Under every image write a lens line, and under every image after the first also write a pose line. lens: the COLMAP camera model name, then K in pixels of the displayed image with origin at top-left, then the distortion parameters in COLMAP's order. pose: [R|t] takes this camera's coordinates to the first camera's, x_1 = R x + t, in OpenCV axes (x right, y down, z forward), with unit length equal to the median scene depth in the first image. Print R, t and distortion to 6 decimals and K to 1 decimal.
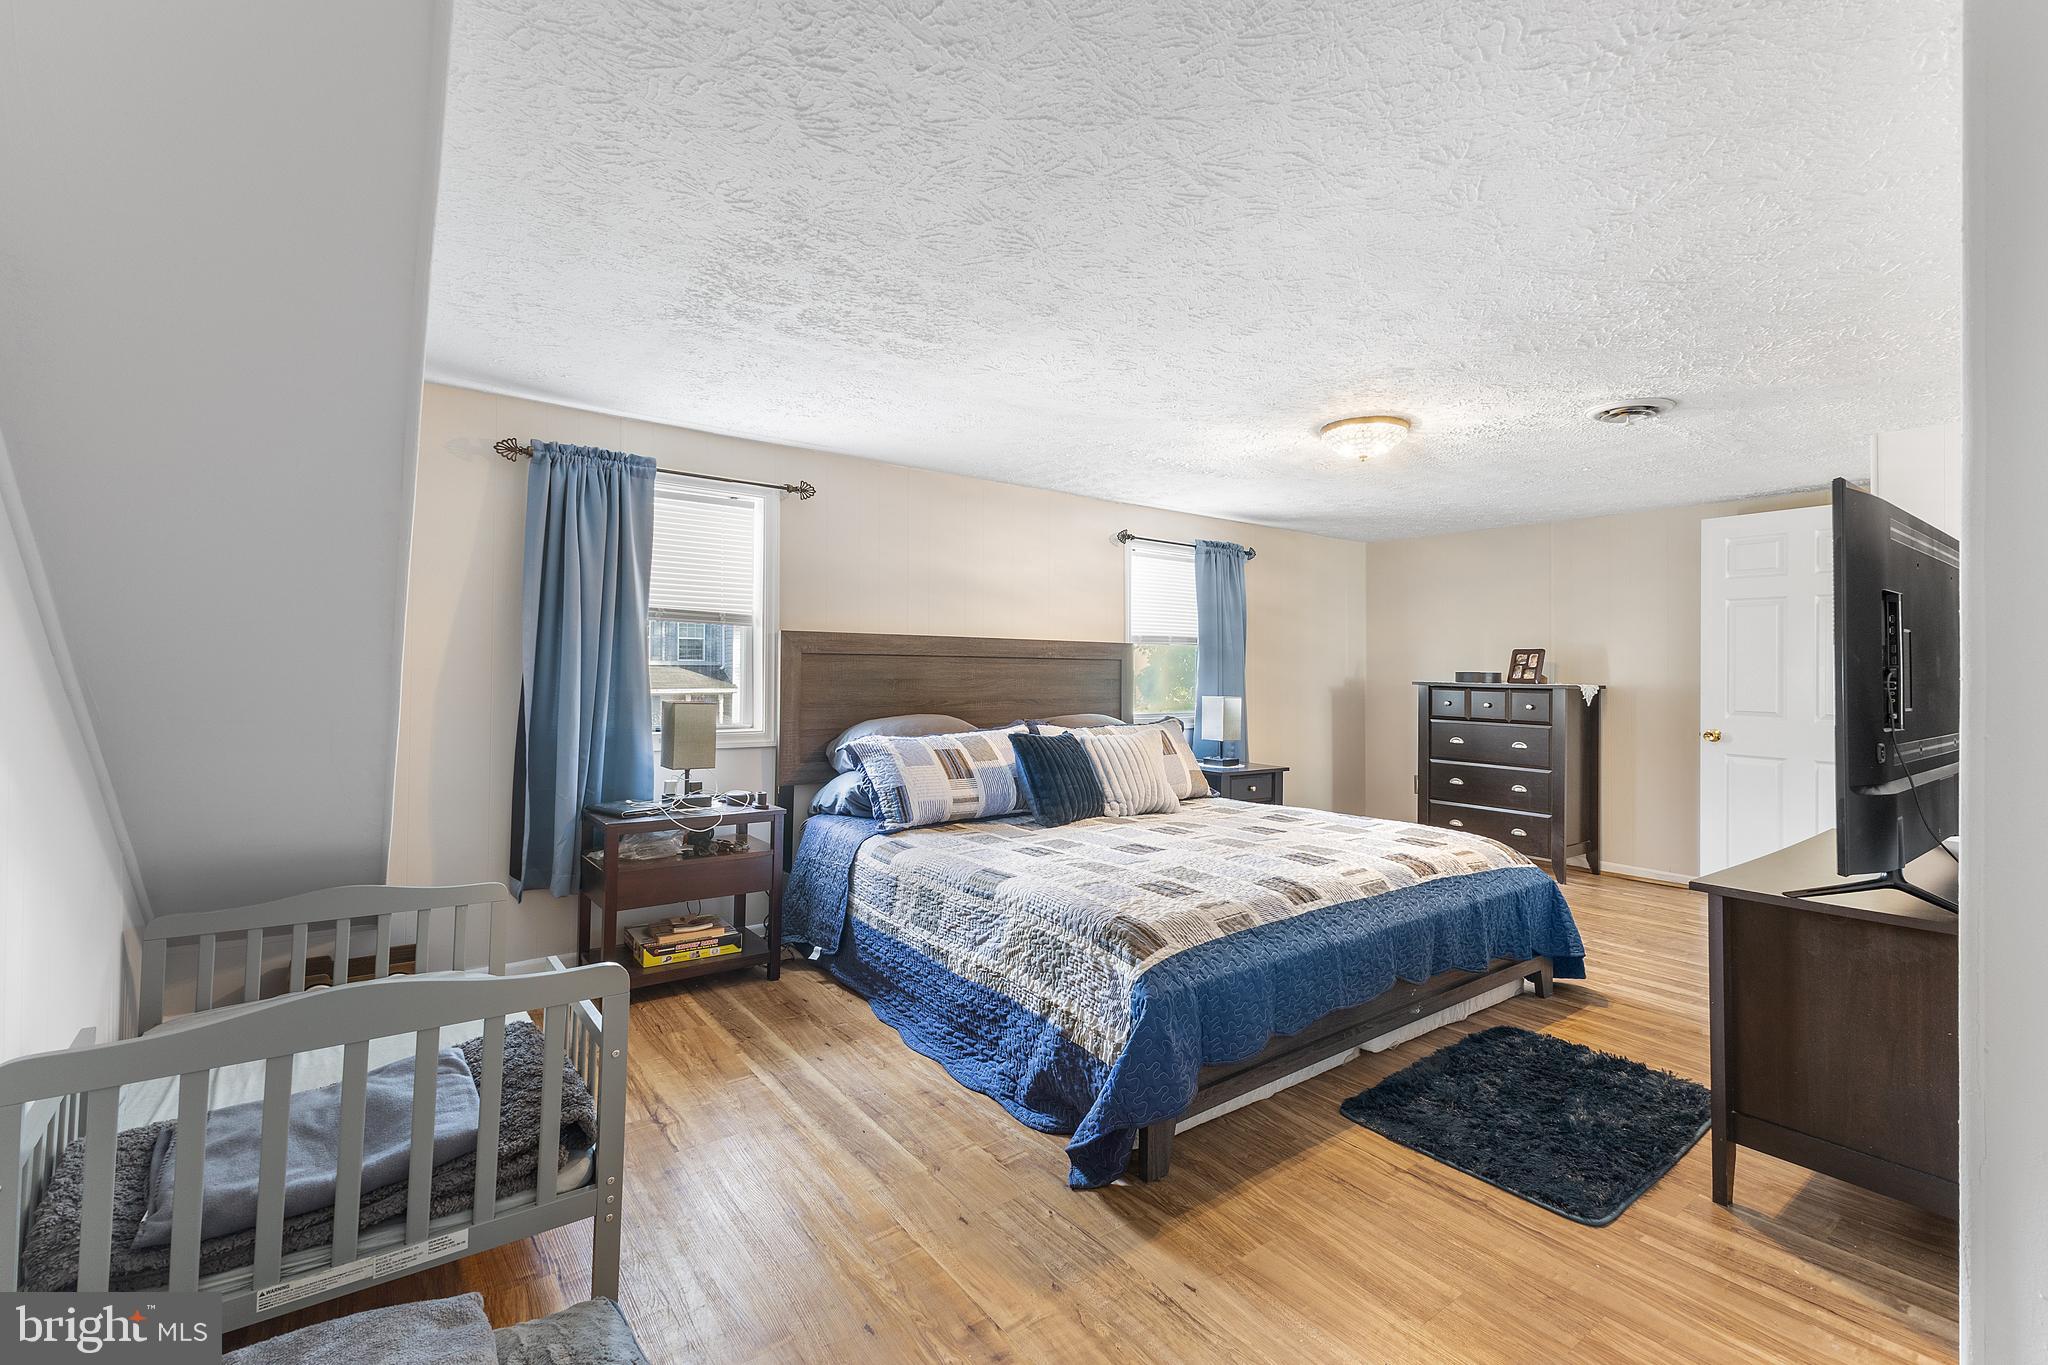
lens RADIAL K [[910.5, 0, 1020.8], [0, 910.5, 663.8], [0, 0, 1]] dist [-0.000053, 0.000001]
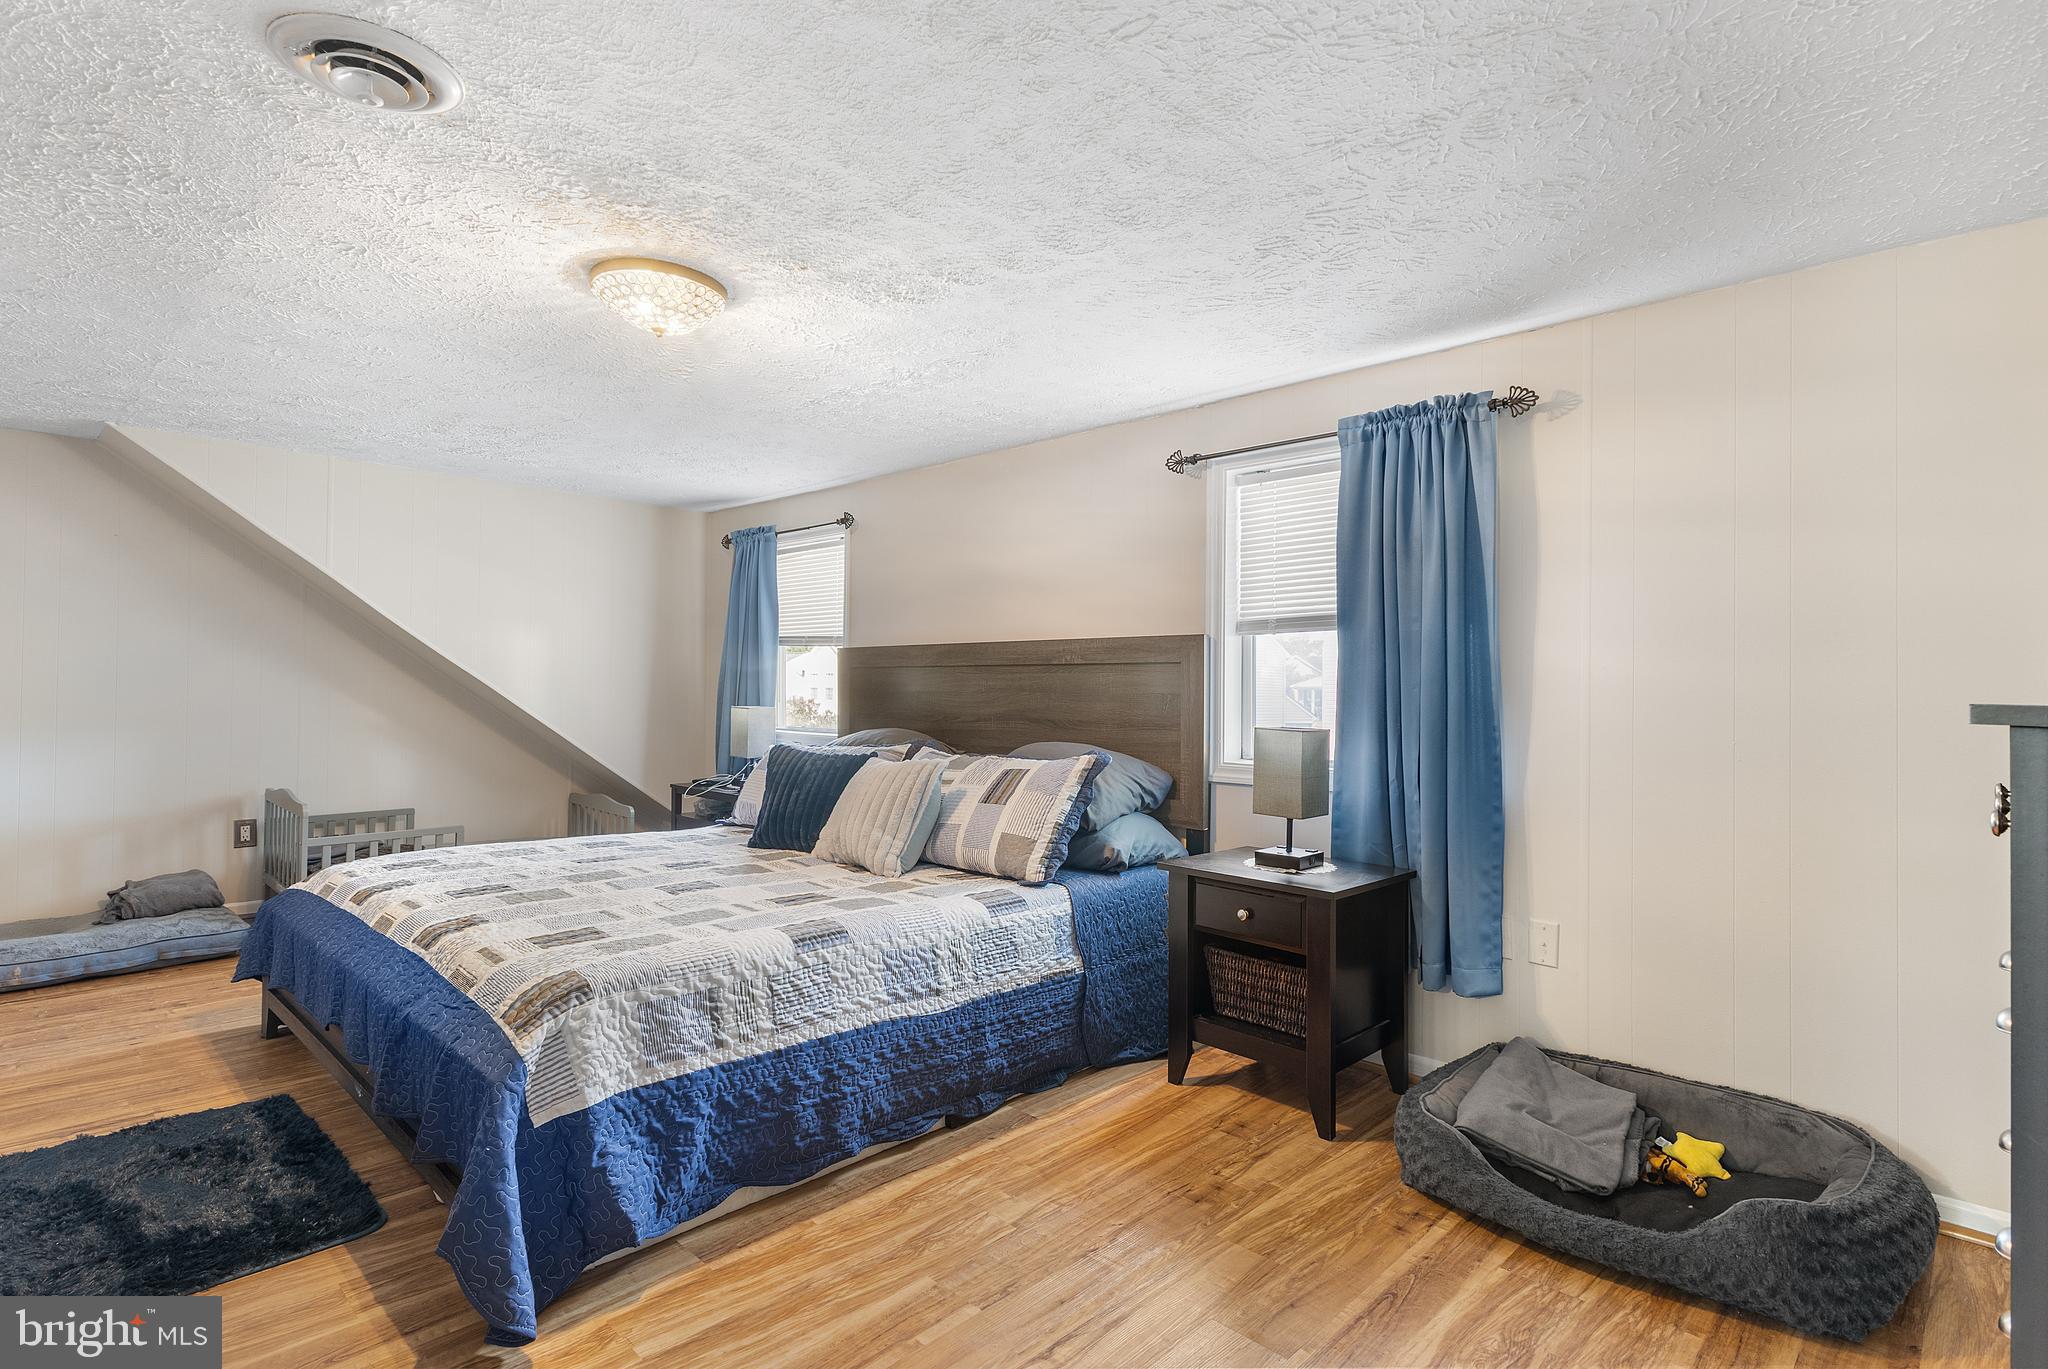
lens RADIAL K [[1016.3, 0, 1024.0], [0, 1016.3, 684.5], [0, 0, 1]] dist [-0.000633, -0.000065]
pose [[0.154555, -0.016817, -0.987841, 0.998637], [0.003265, 0.999858, -0.016511, 0.028306], [0.987979, -0.000673, 0.154588, 1.013771]]
